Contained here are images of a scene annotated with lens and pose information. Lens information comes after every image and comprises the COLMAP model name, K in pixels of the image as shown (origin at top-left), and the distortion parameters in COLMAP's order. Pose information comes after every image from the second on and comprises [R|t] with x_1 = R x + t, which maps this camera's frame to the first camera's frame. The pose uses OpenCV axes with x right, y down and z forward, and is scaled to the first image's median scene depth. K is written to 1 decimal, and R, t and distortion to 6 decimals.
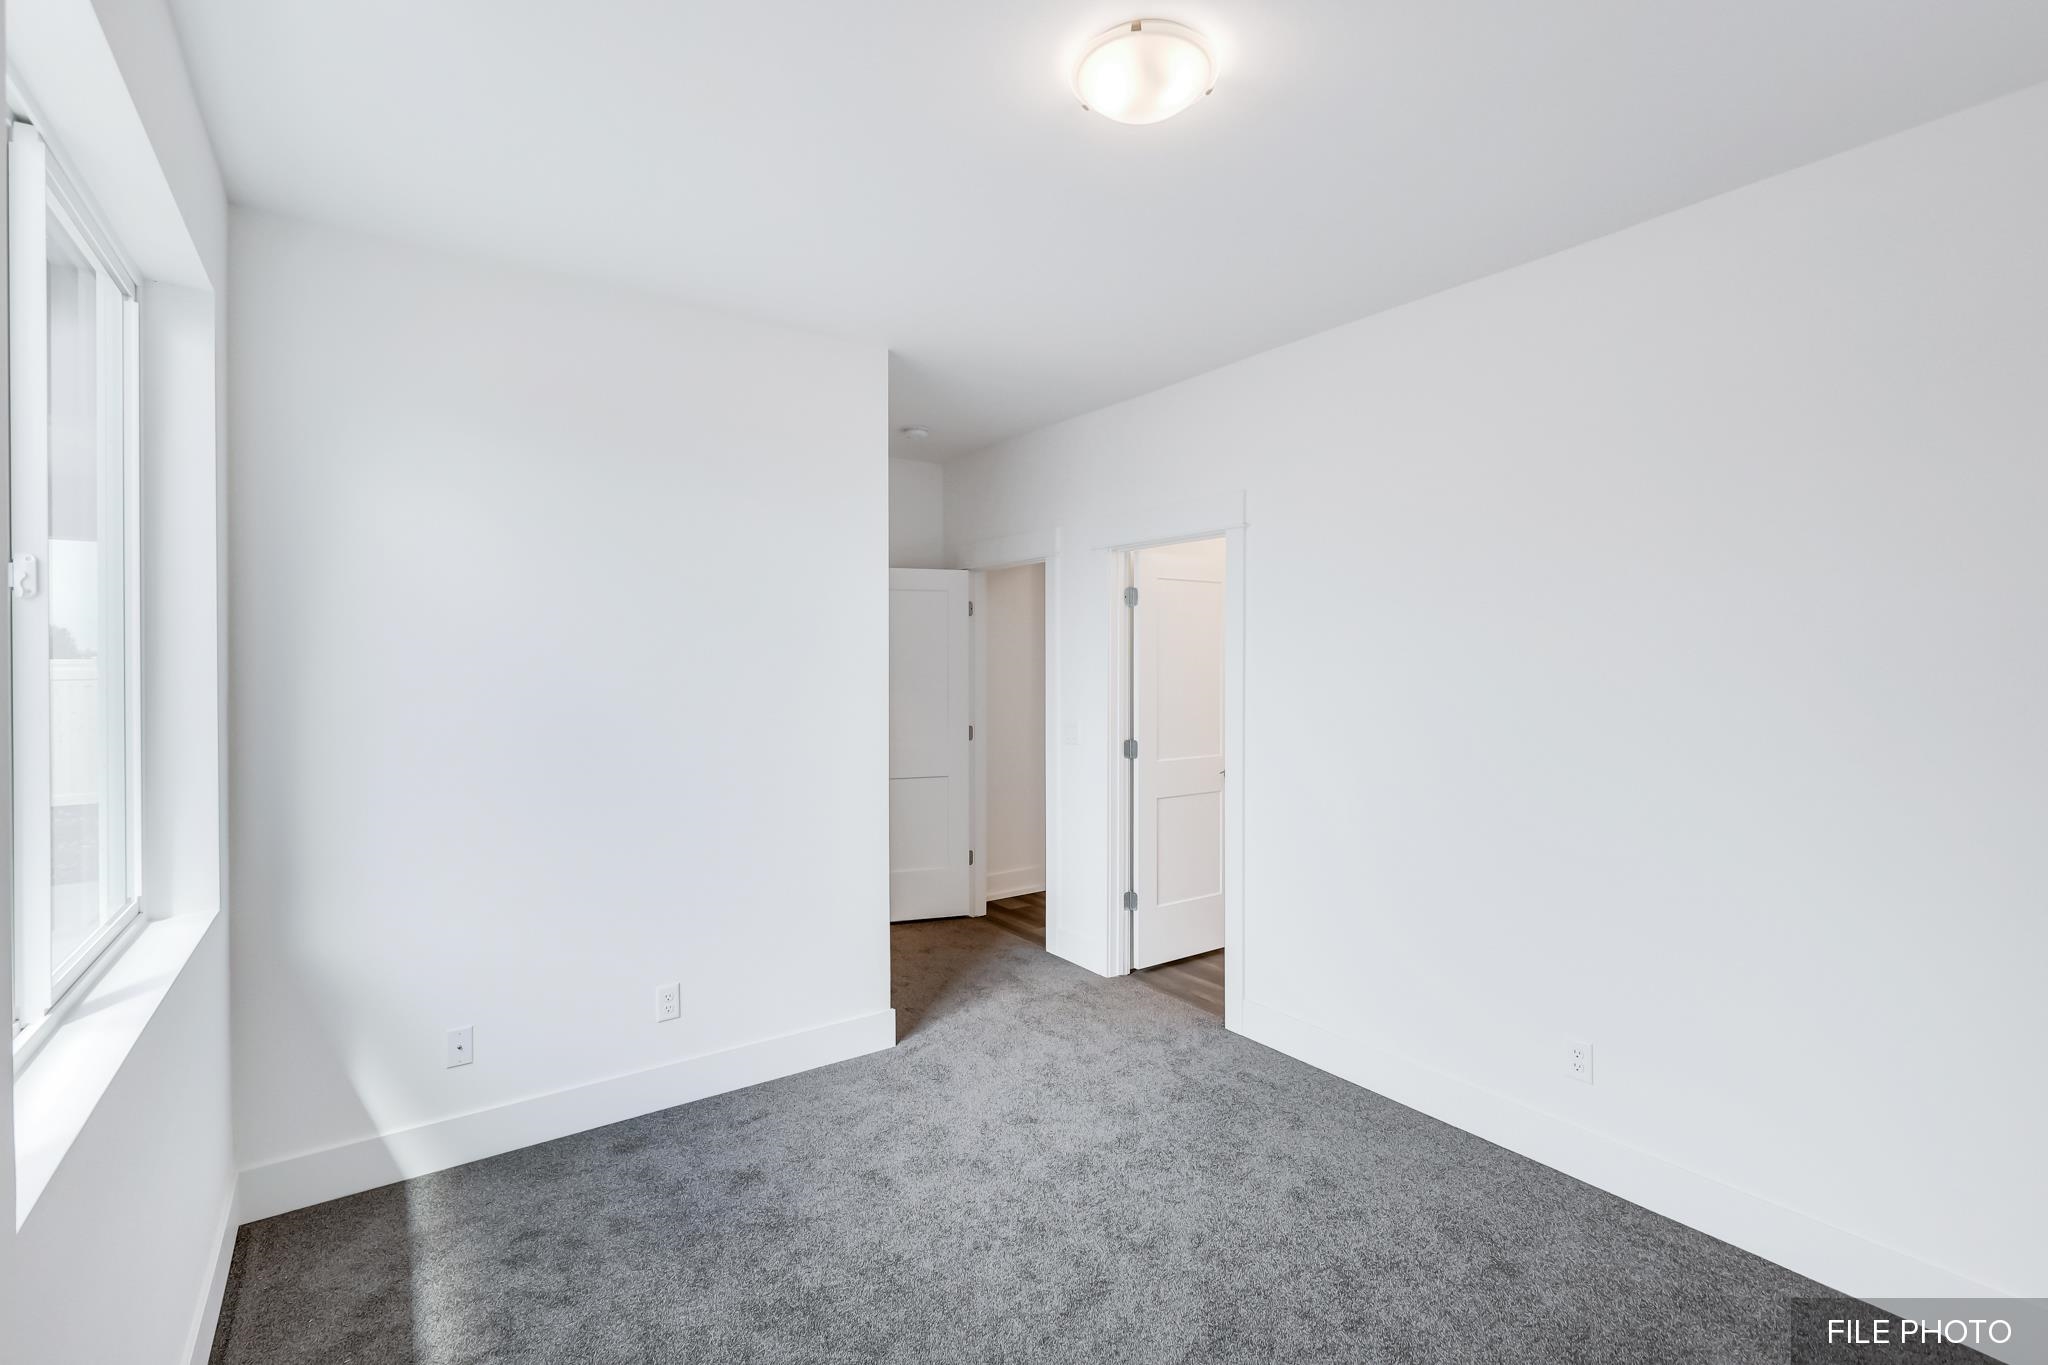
lens RADIAL K [[895.3, 0, 1021.5], [0, 895.3, 676.3], [0, 0, 1]] dist [0.004159, 0.000247]
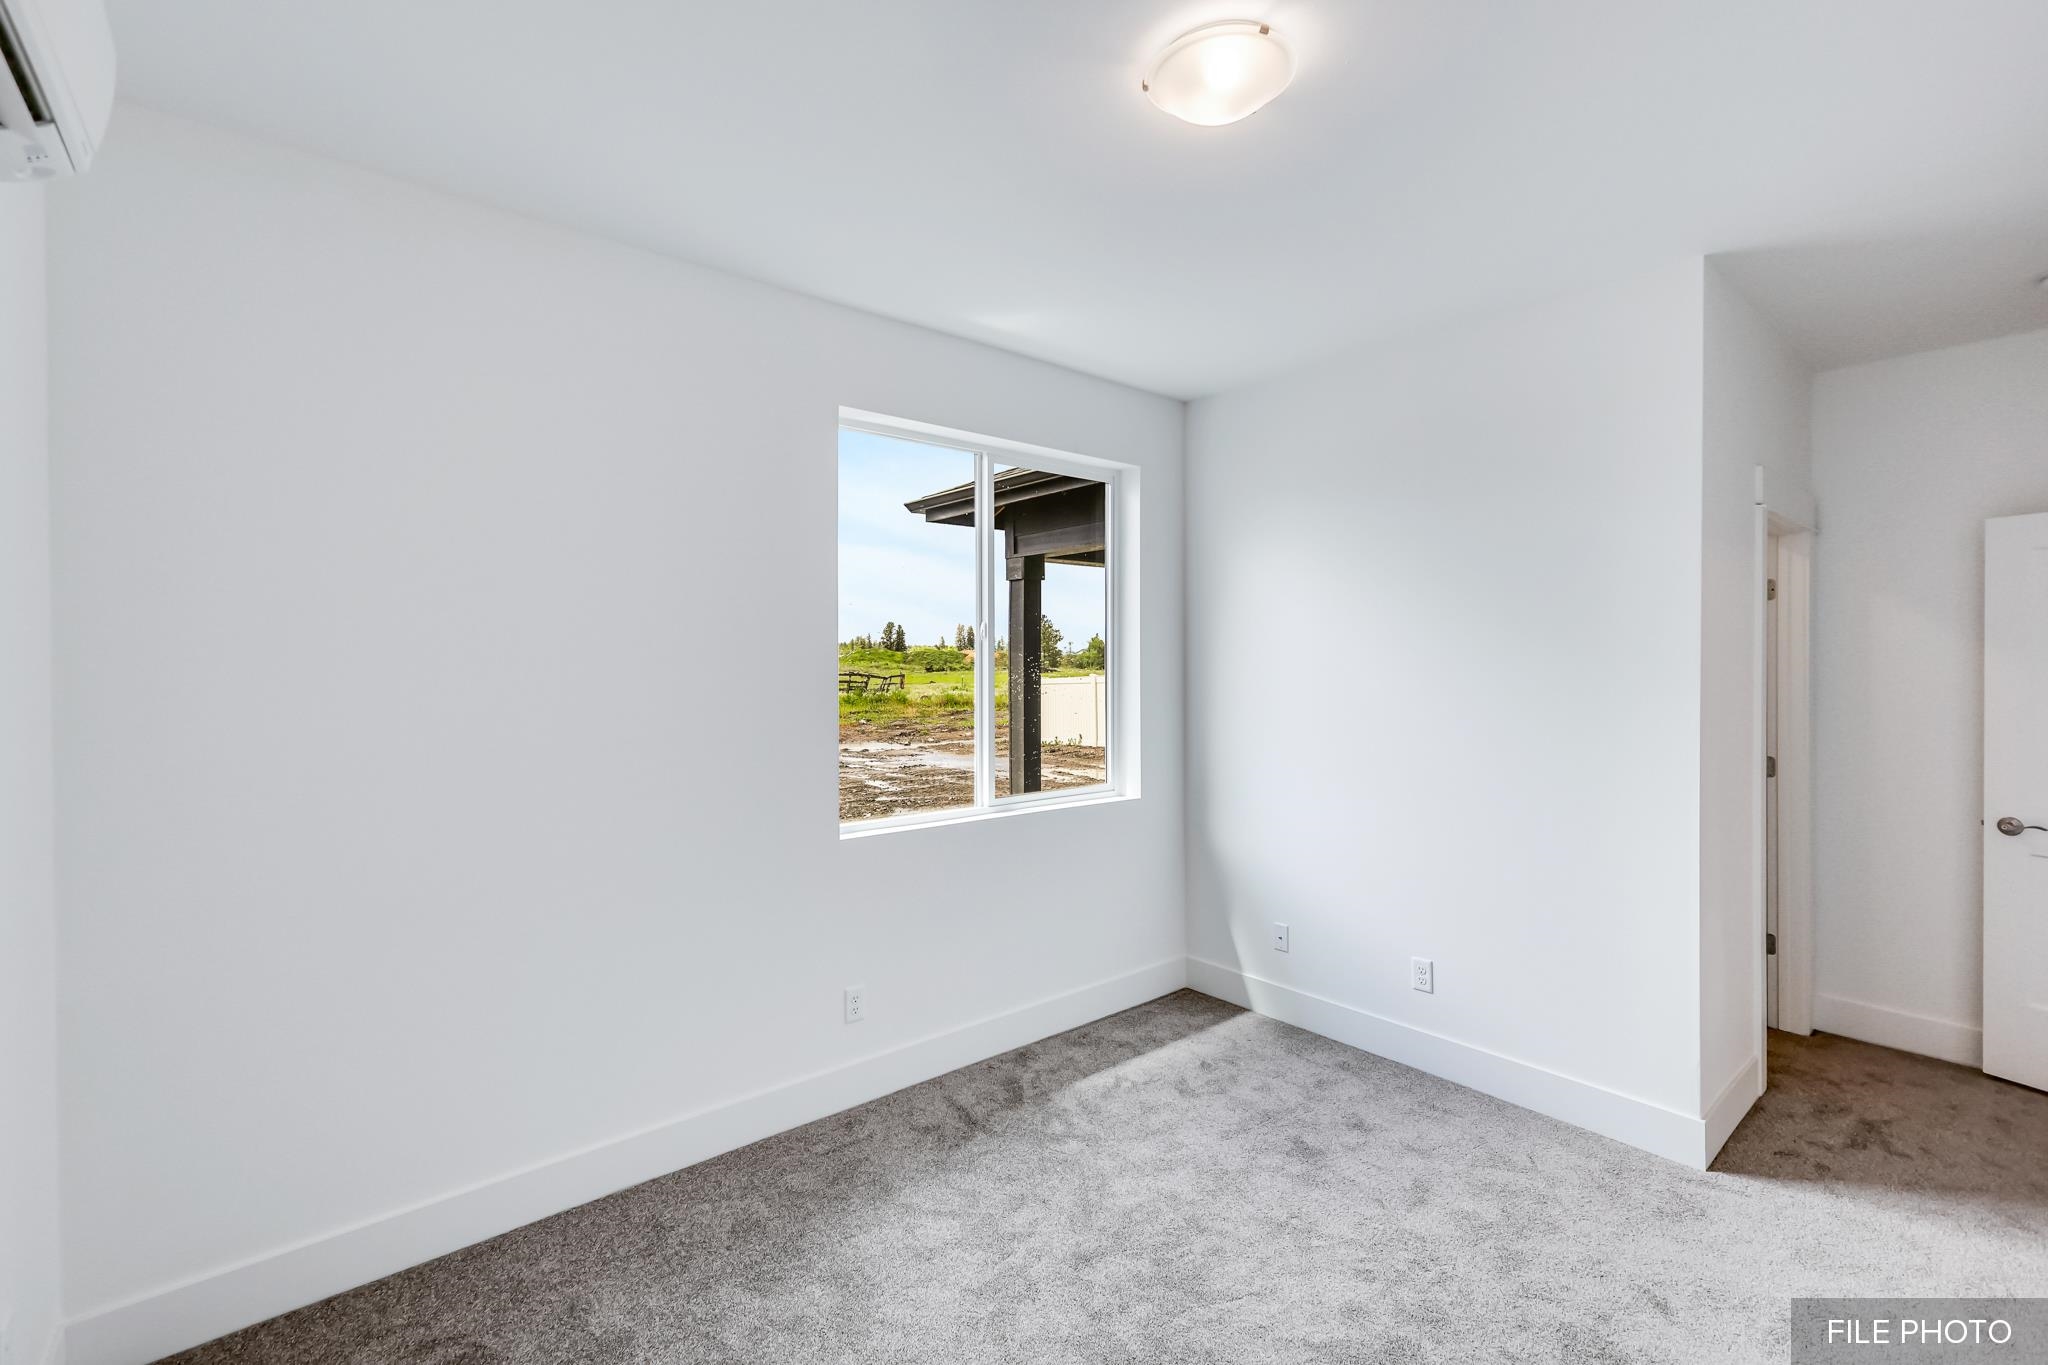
lens RADIAL K [[895.3, 0, 1021.5], [0, 895.3, 676.3], [0, 0, 1]] dist [0.004159, 0.000247]
pose [[0.076752, 0.005923, -0.997033, 0.704870], [-0.013856, 0.999892, 0.004873, -0.002569], [0.996954, 0.013441, 0.076826, 0.442468]]
